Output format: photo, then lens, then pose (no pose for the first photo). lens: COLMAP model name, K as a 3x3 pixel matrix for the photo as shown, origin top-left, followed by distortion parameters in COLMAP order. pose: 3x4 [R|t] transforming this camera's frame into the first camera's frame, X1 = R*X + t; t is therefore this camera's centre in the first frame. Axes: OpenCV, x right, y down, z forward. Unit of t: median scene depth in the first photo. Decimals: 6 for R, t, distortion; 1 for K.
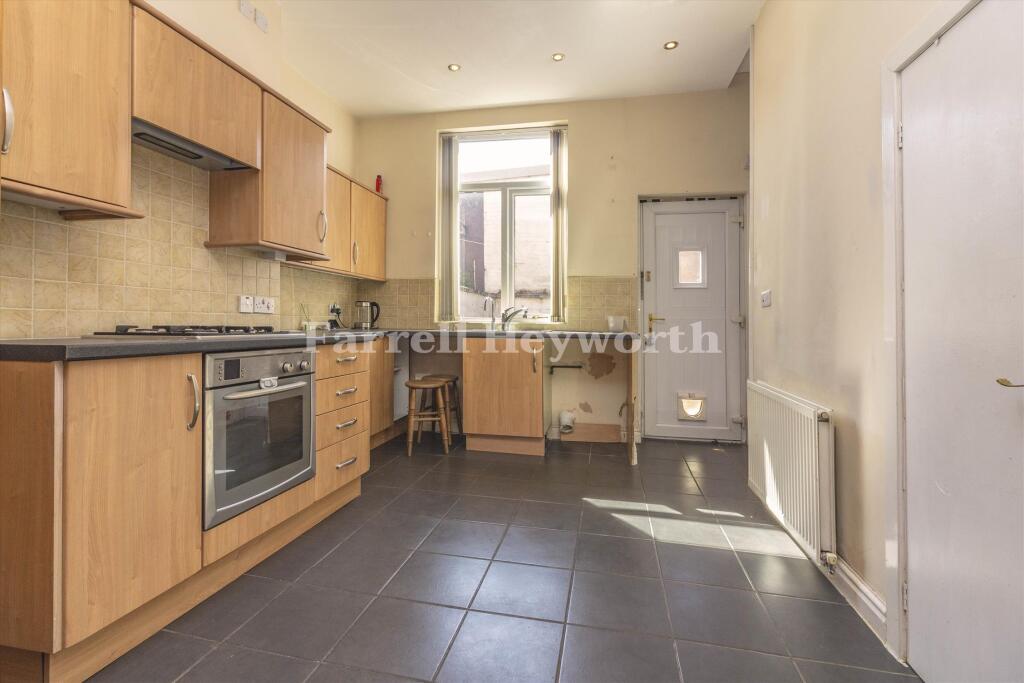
lens RADIAL K [[485.8, 0, 506.2], [0, 485.8, 314.3], [0, 0, 1]] dist [-0.000459, 0.000135]
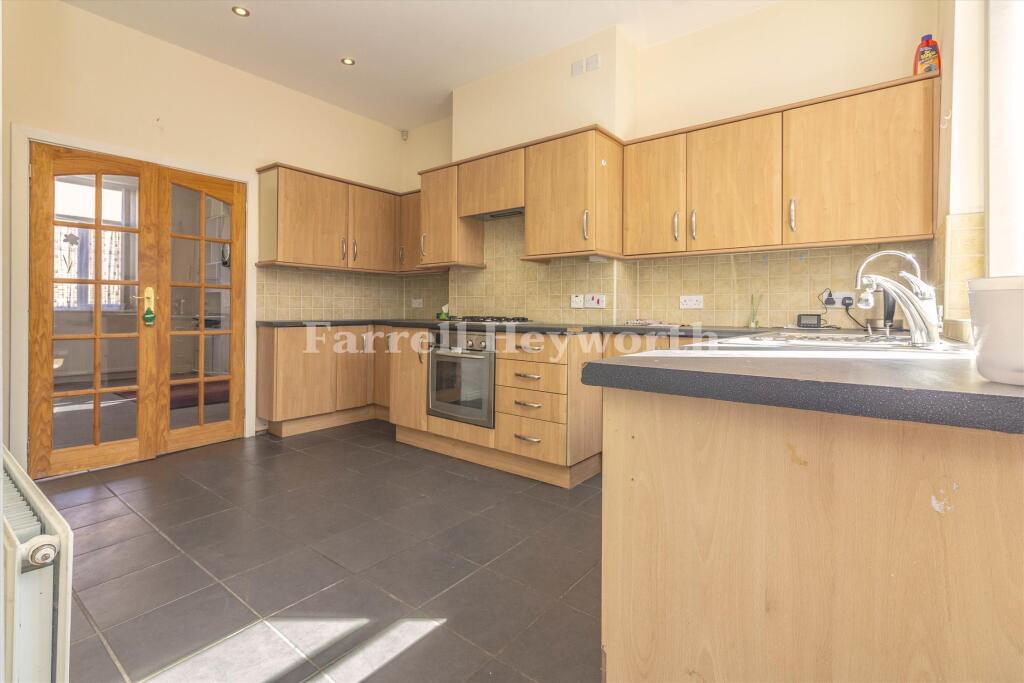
lens RADIAL K [[485.8, 0, 513.0], [0, 485.8, 314.5], [0, 0, 1]] dist [-0.000459, 0.000135]
pose [[-0.440228, -0.006161, -0.897865, 0.672903], [0.001845, 0.999968, -0.007767, 0.023670], [0.897884, -0.005076, -0.440202, 1.403367]]
